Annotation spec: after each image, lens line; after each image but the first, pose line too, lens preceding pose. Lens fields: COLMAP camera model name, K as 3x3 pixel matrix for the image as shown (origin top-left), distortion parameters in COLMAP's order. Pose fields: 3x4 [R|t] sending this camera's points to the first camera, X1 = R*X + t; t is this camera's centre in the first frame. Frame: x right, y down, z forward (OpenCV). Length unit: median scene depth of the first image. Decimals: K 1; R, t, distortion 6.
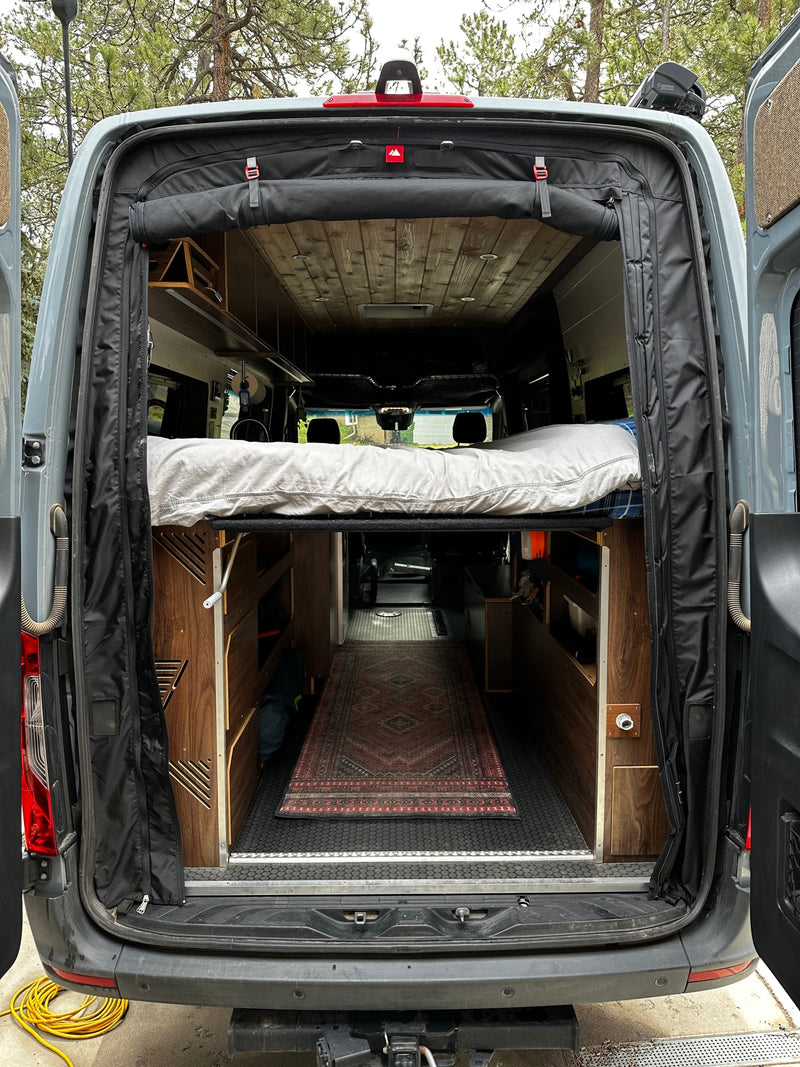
lens RADIAL K [[751.5, 0, 400.0], [0, 751.5, 533.5], [0, 0, 1]] dist [0.092260, -0.147021]
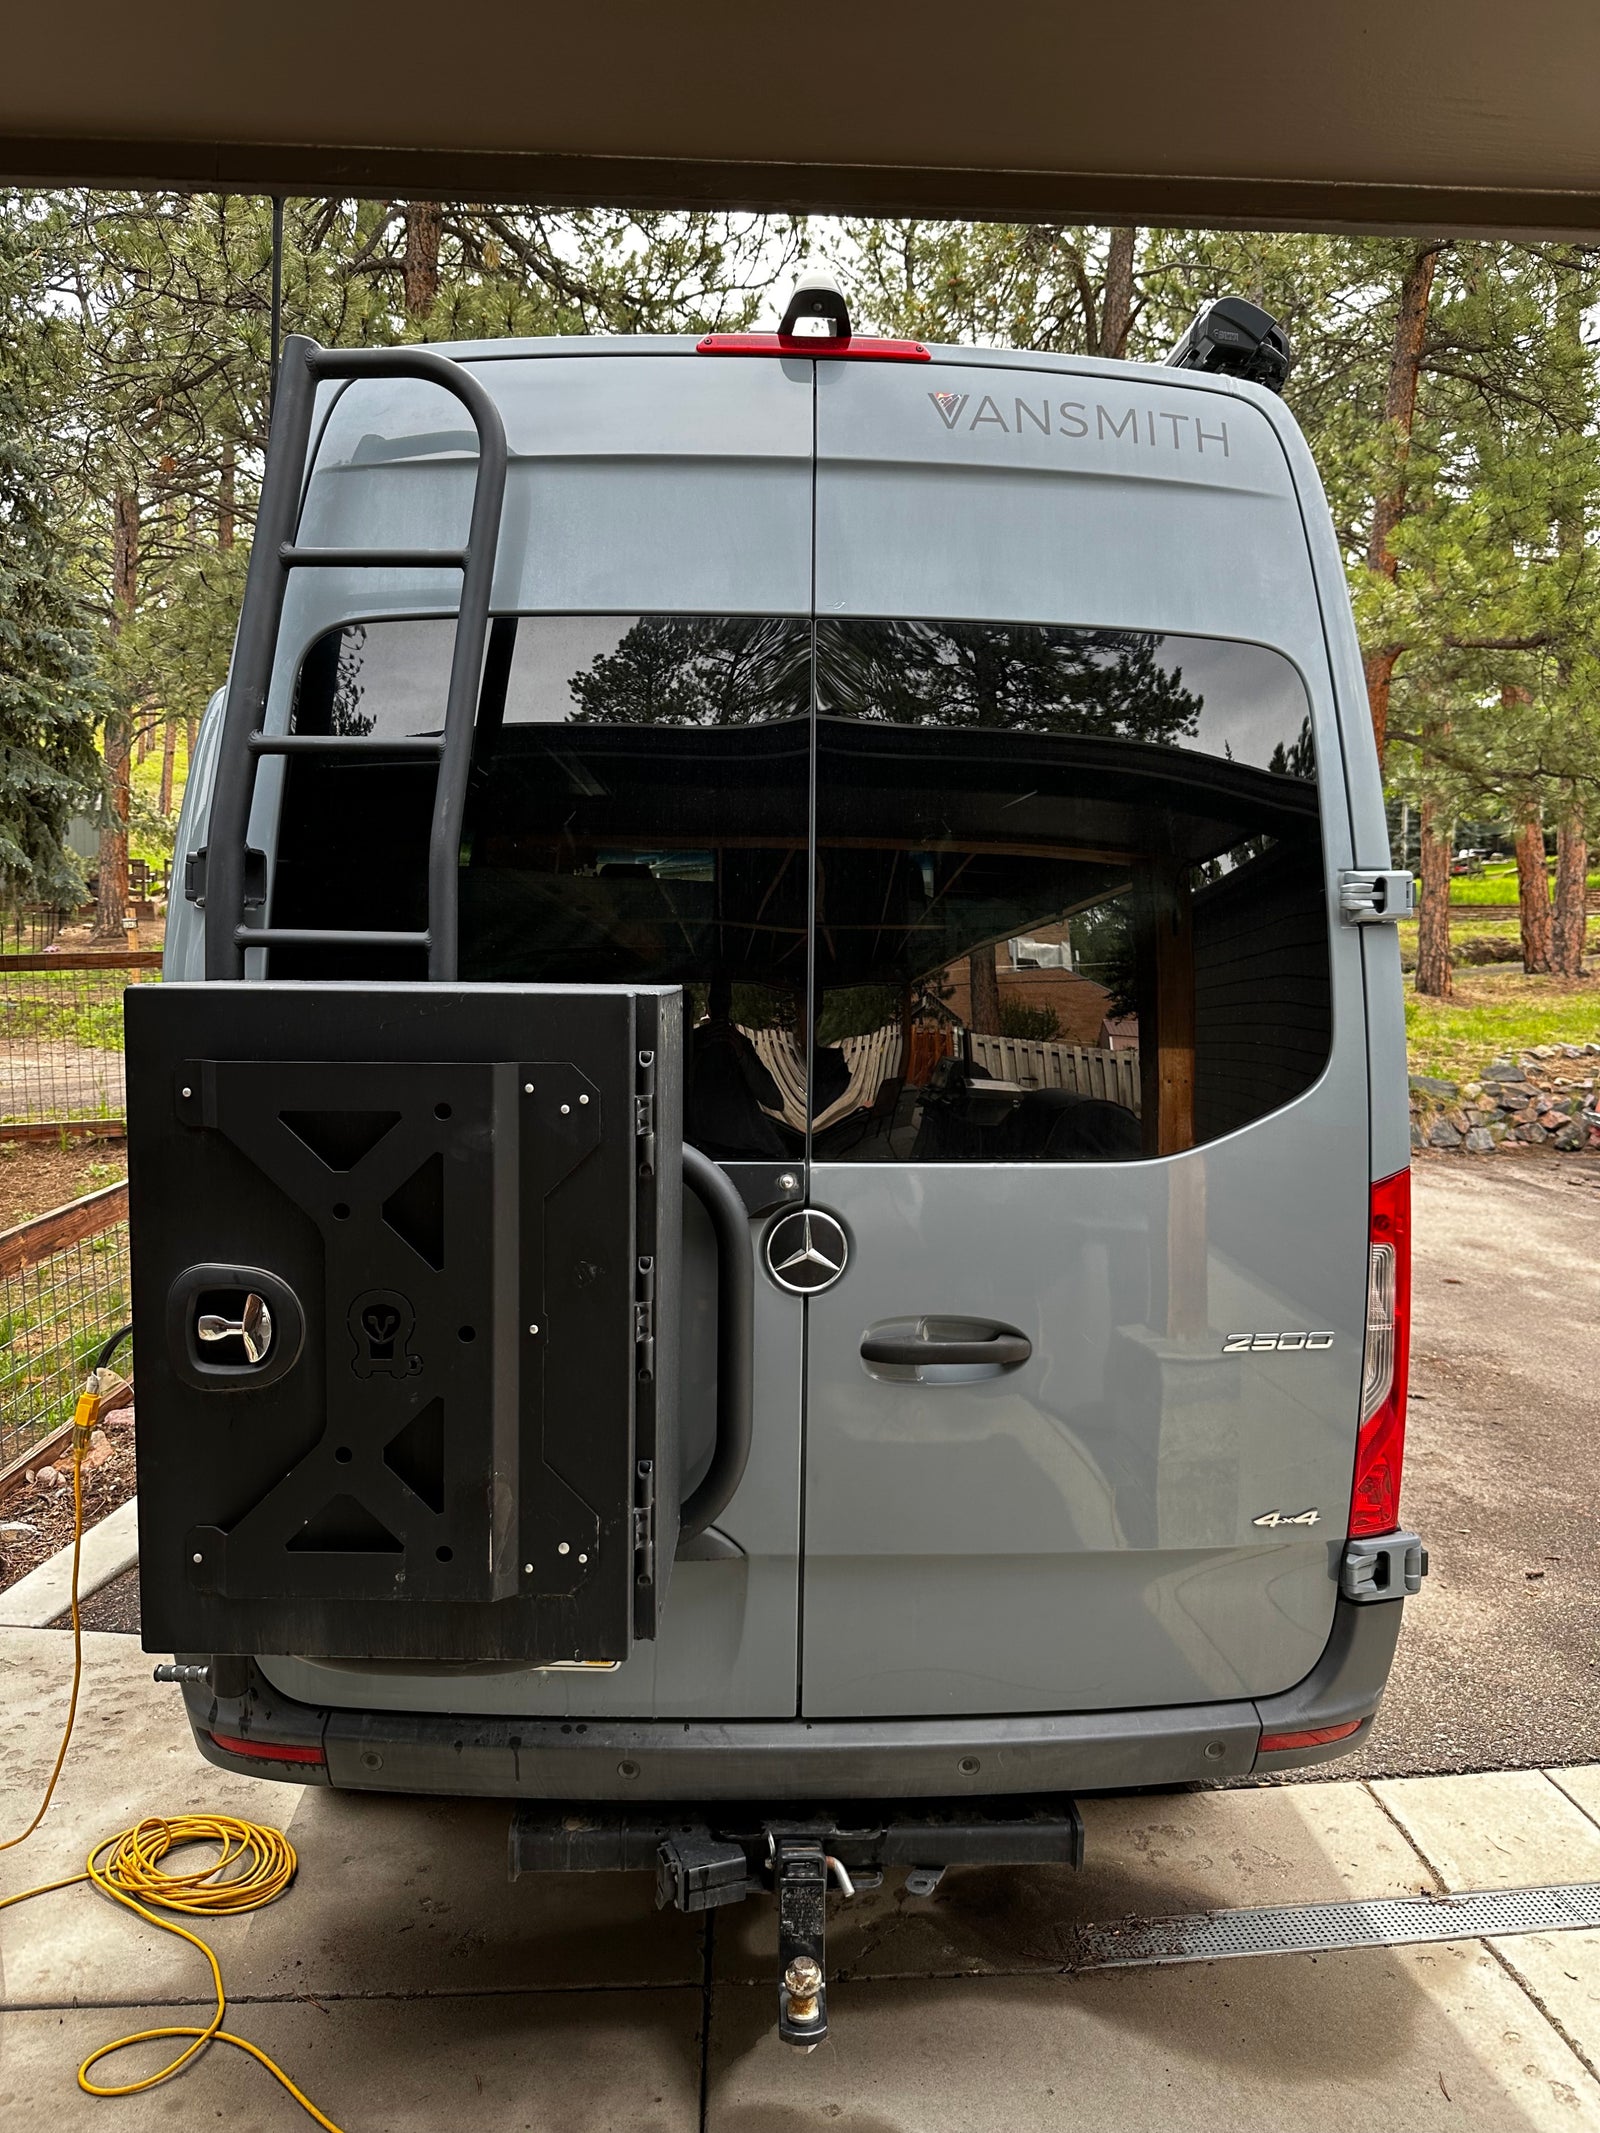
lens RADIAL K [[1576.7, 0, 800.0], [0, 1576.7, 1066.5], [0, 0, 1]] dist [-0.004415, -0.054528]
pose [[0.998826, 0.015561, 0.045885, -0.054226], [-0.013743, 0.999118, -0.039689, 0.077679], [-0.046462, 0.039012, 0.998158, -0.249774]]
